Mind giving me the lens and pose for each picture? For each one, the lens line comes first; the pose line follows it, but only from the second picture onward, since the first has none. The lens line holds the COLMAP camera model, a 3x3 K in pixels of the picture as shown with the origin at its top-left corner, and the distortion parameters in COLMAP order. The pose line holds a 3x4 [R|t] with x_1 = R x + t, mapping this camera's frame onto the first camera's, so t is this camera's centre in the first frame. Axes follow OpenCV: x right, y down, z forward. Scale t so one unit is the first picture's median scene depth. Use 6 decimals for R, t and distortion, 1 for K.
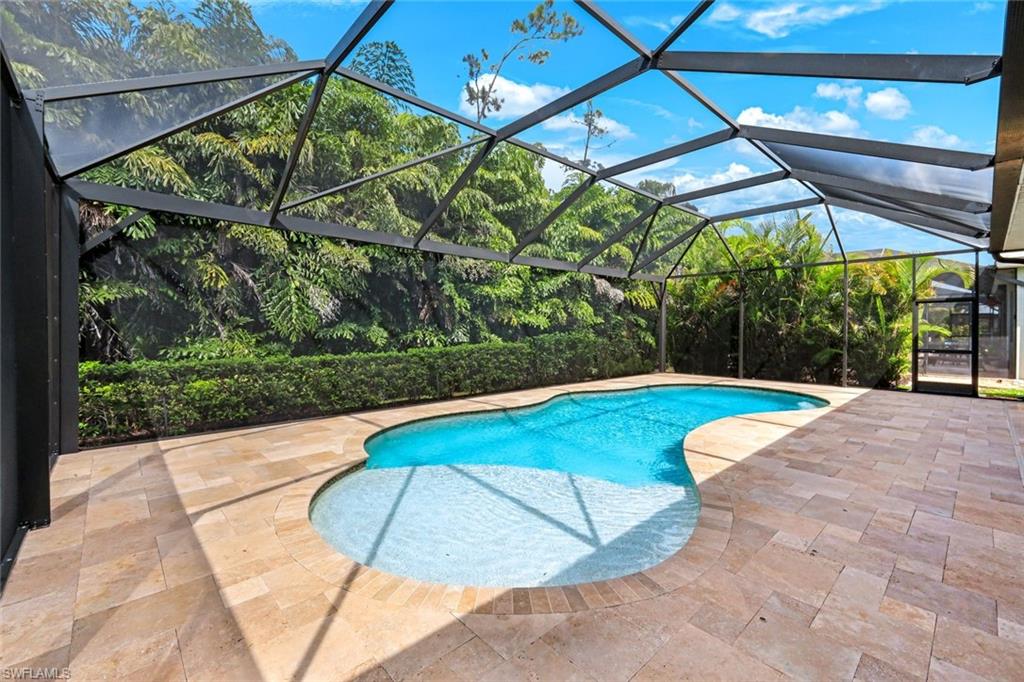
lens RADIAL K [[431.1, 0, 528.3], [0, 431.1, 326.0], [0, 0, 1]] dist [-0.002163, 0.000110]
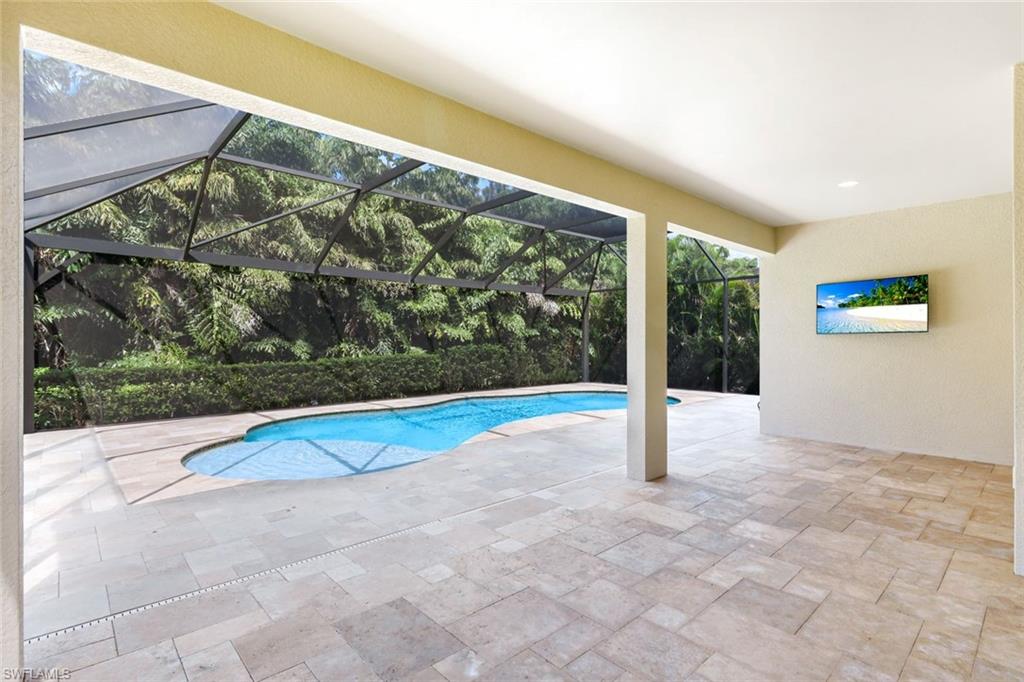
lens RADIAL K [[480.5, 0, 527.0], [0, 480.5, 341.0], [0, 0, 1]] dist [-0.003530, 0.001010]
pose [[0.999987, -0.004485, 0.002221, 0.260263], [0.004470, 0.999969, 0.006541, -0.001401], [-0.002251, -0.006531, 0.999976, -0.265011]]
